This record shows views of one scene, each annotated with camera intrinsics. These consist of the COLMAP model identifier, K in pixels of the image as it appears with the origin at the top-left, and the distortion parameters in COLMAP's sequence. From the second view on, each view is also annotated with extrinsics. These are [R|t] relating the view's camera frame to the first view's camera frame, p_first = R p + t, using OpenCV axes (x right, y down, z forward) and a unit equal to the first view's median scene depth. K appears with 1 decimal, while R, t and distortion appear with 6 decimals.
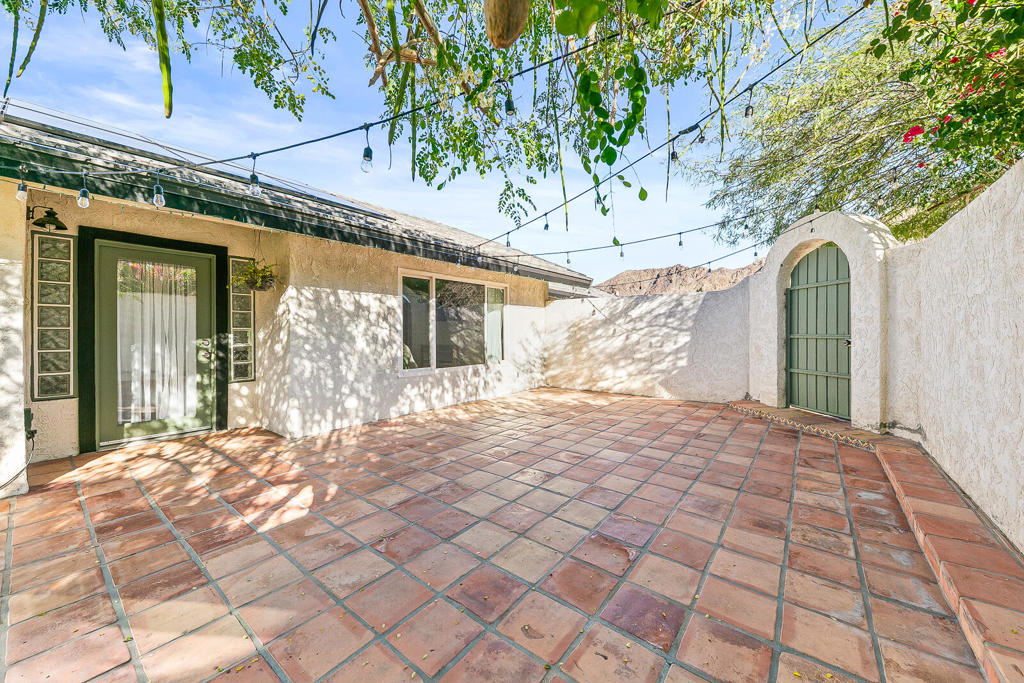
lens RADIAL K [[377.0, 0, 509.9], [0, 377.0, 337.0], [0, 0, 1]] dist [0.007474, -0.000040]
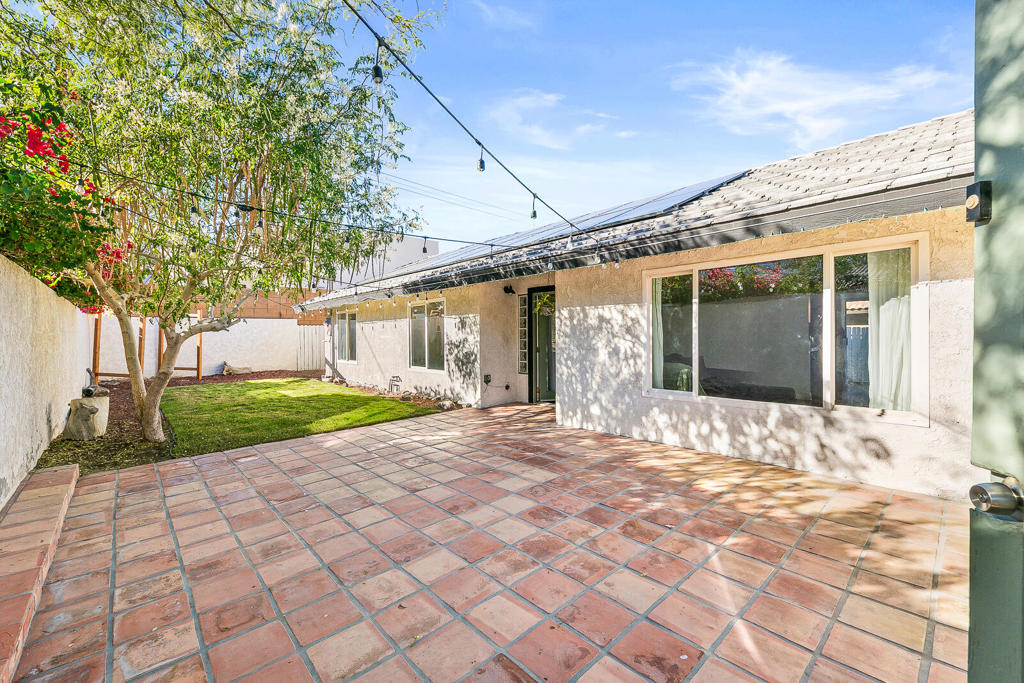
lens RADIAL K [[407.6, 0, 512.4], [0, 407.6, 337.6], [0, 0, 1]] dist [0.004535, -0.000630]
pose [[-0.134903, 0.016306, -0.990725, 0.777567], [-0.001551, 0.999860, 0.016668, -0.051975], [0.990858, 0.003785, -0.134859, 0.929972]]
